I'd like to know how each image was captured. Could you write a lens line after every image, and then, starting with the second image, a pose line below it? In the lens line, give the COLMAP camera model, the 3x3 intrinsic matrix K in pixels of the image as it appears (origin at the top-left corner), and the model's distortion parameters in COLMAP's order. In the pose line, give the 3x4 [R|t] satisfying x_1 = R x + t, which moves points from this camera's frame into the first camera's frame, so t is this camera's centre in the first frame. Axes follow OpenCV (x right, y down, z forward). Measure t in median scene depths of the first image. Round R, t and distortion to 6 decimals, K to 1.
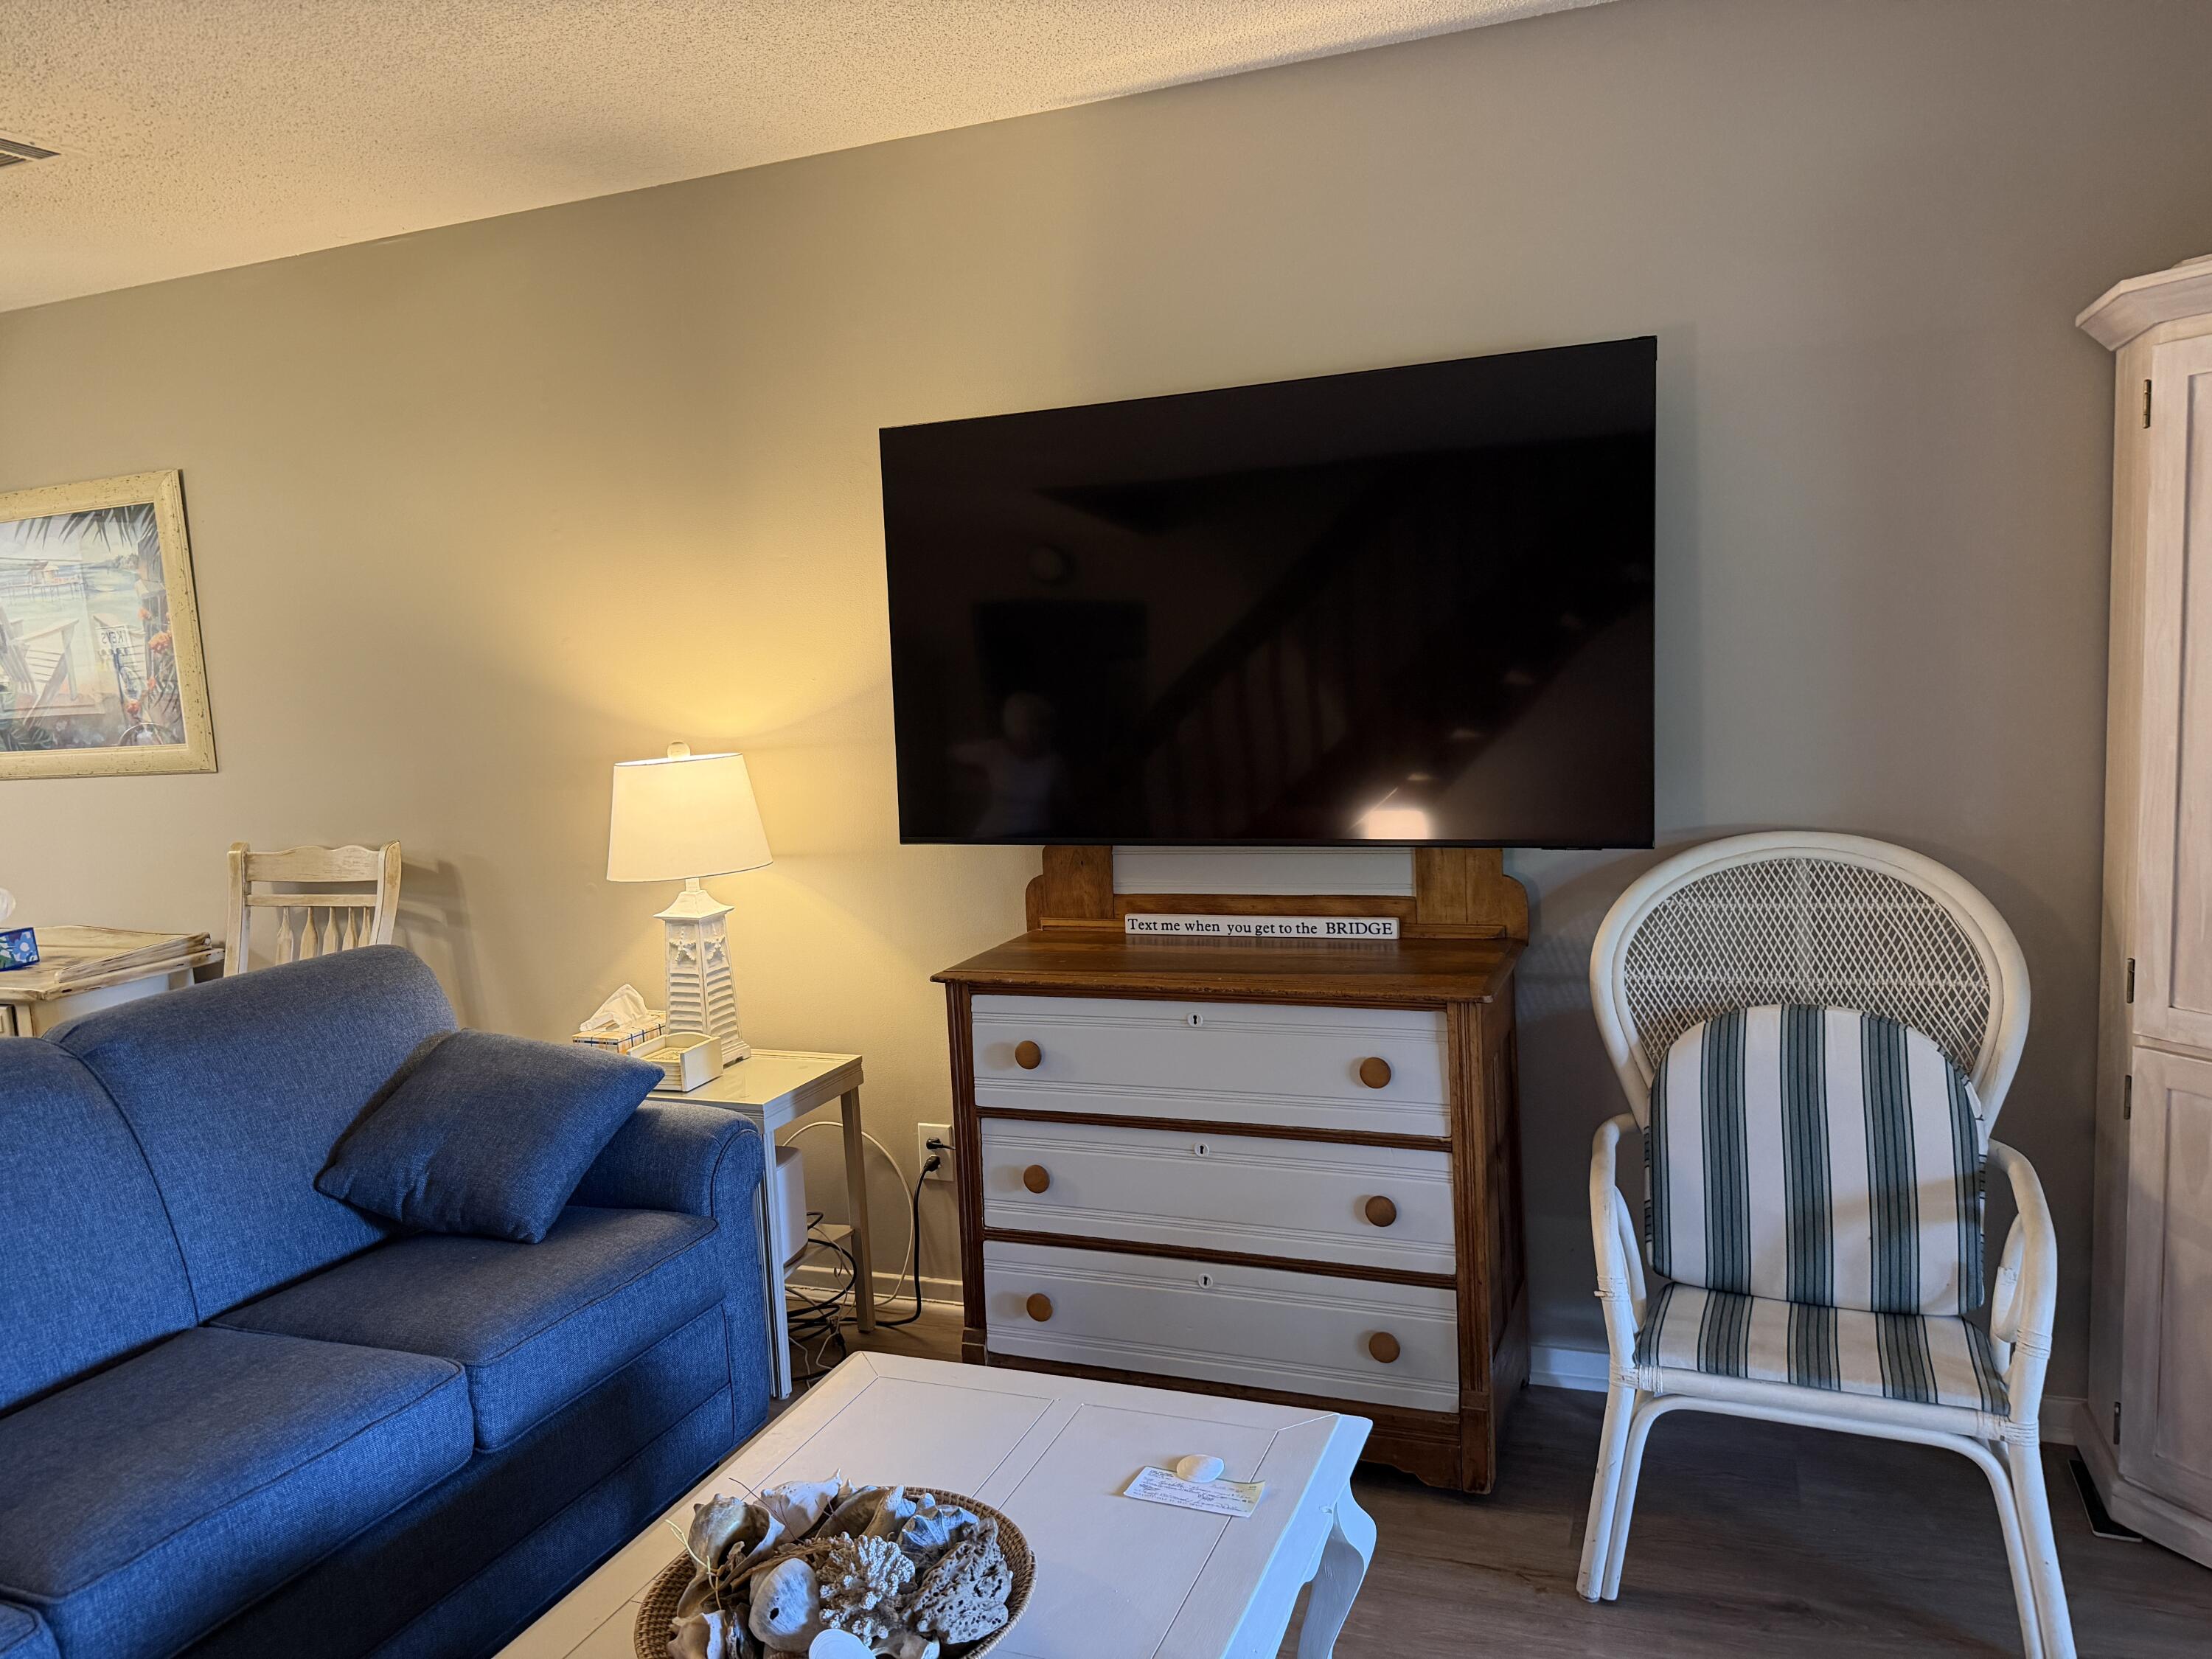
lens RADIAL K [[1546.3, 0, 1118.8], [0, 1546.3, 838.3], [0, 0, 1]] dist [0.064678, -0.088977]
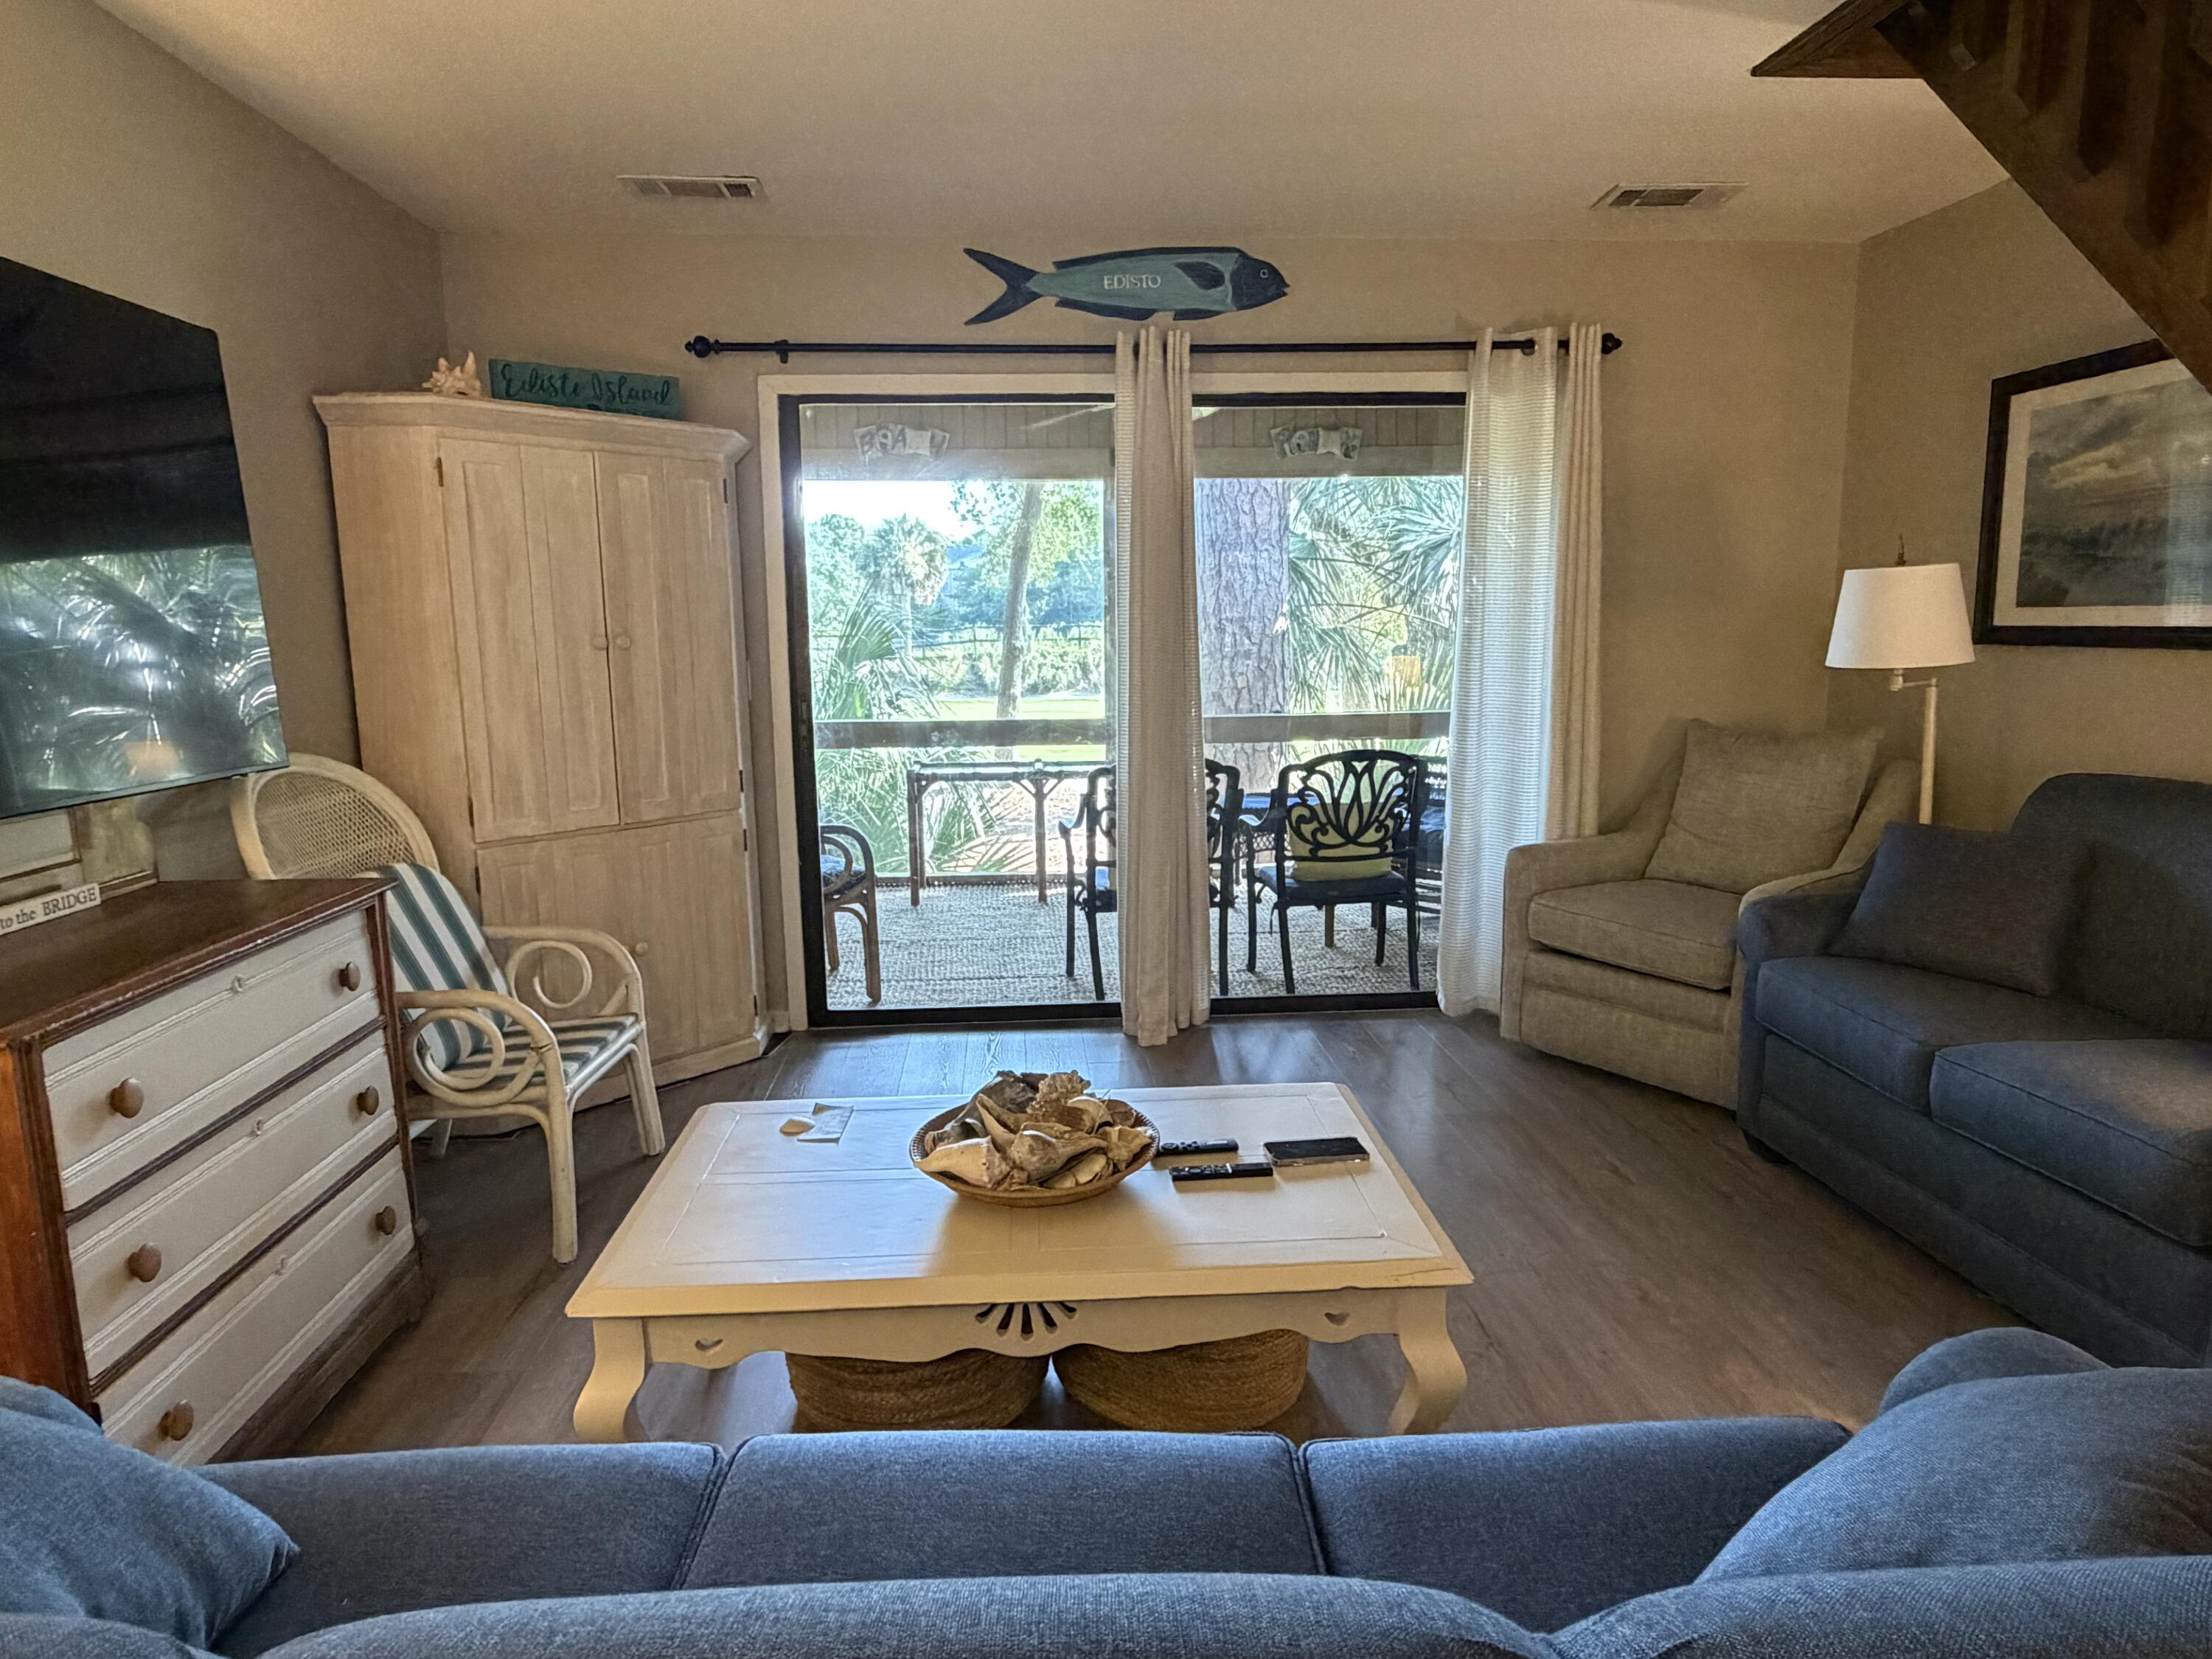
lens RADIAL K [[1363.9, 0, 1105.0], [0, 1363.9, 838.5], [0, 0, 1]] dist [0.001563, -0.001196]
pose [[-0.417326, -0.088300, 0.904457, -0.827065], [0.142103, 0.976684, 0.160919, -0.018264], [-0.897578, 0.195682, -0.395048, 0.820404]]
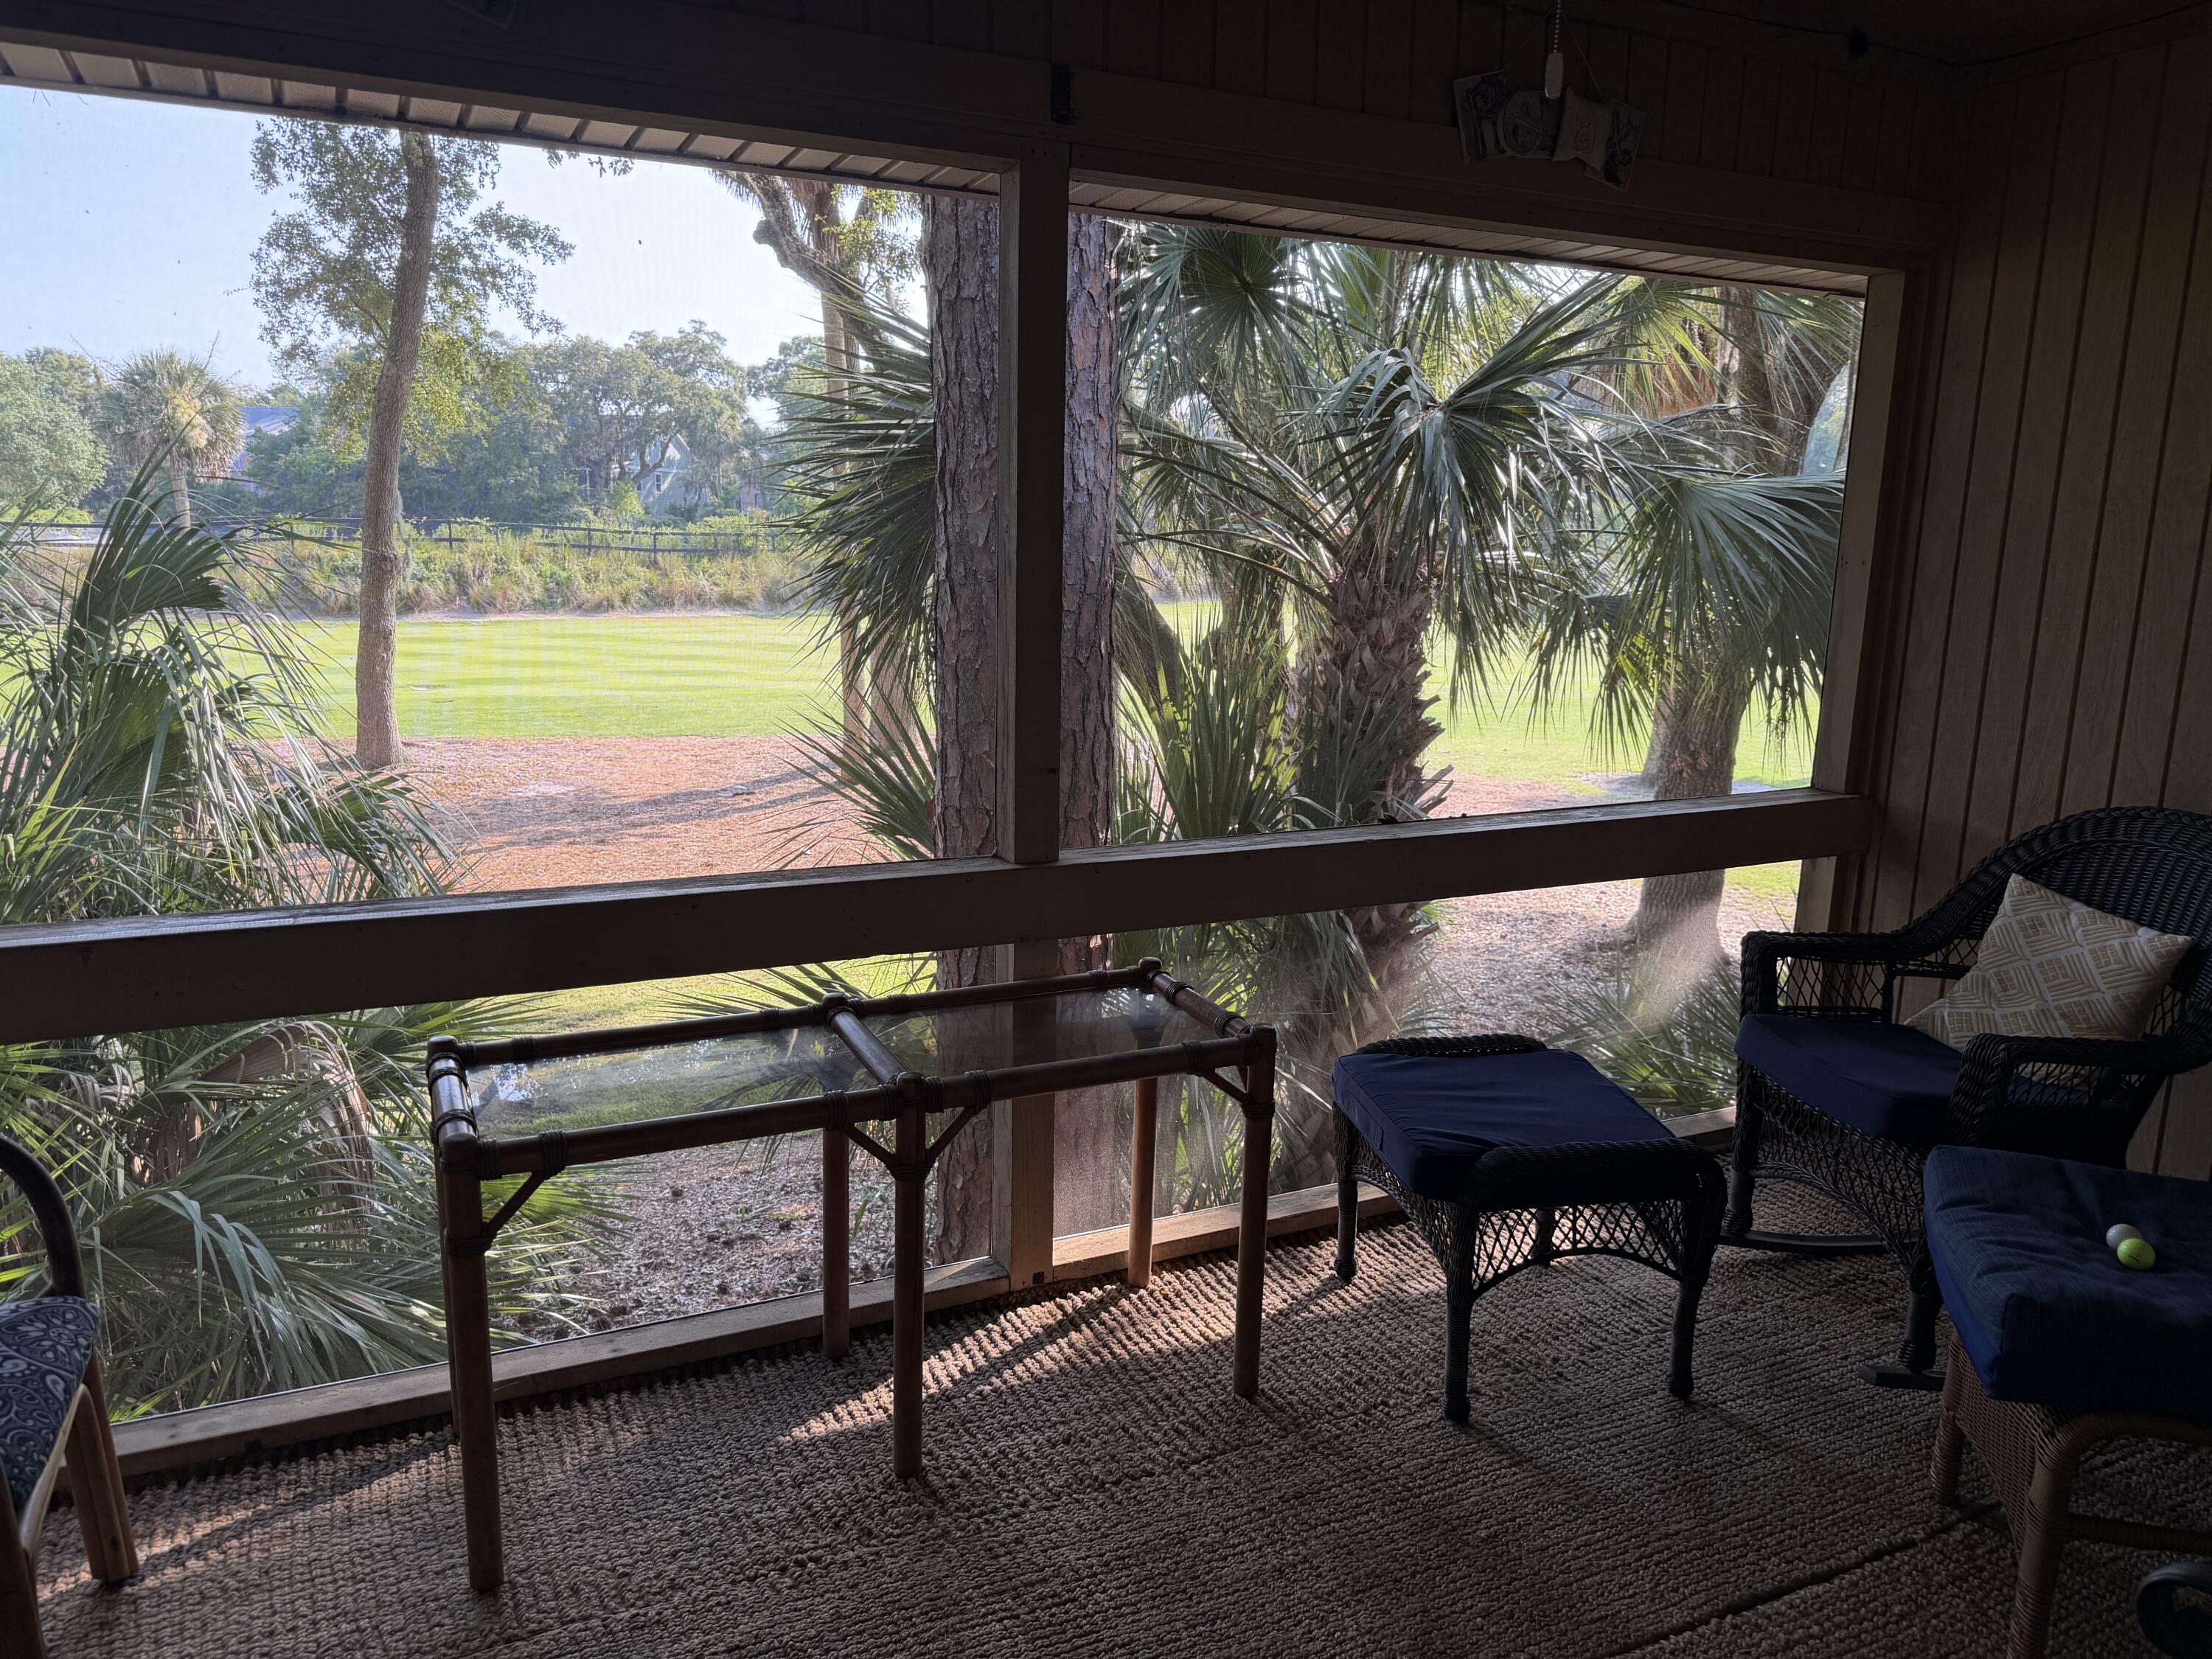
lens RADIAL K [[1553.1, 0, 1104.0], [0, 1553.1, 840.7], [0, 0, 1]] dist [0.024193, -0.005152]
pose [[-0.727726, -0.100638, 0.678445, 0.772444], [0.097662, 0.963893, 0.247736, -0.092623], [-0.678880, 0.246542, -0.691621, 0.431147]]
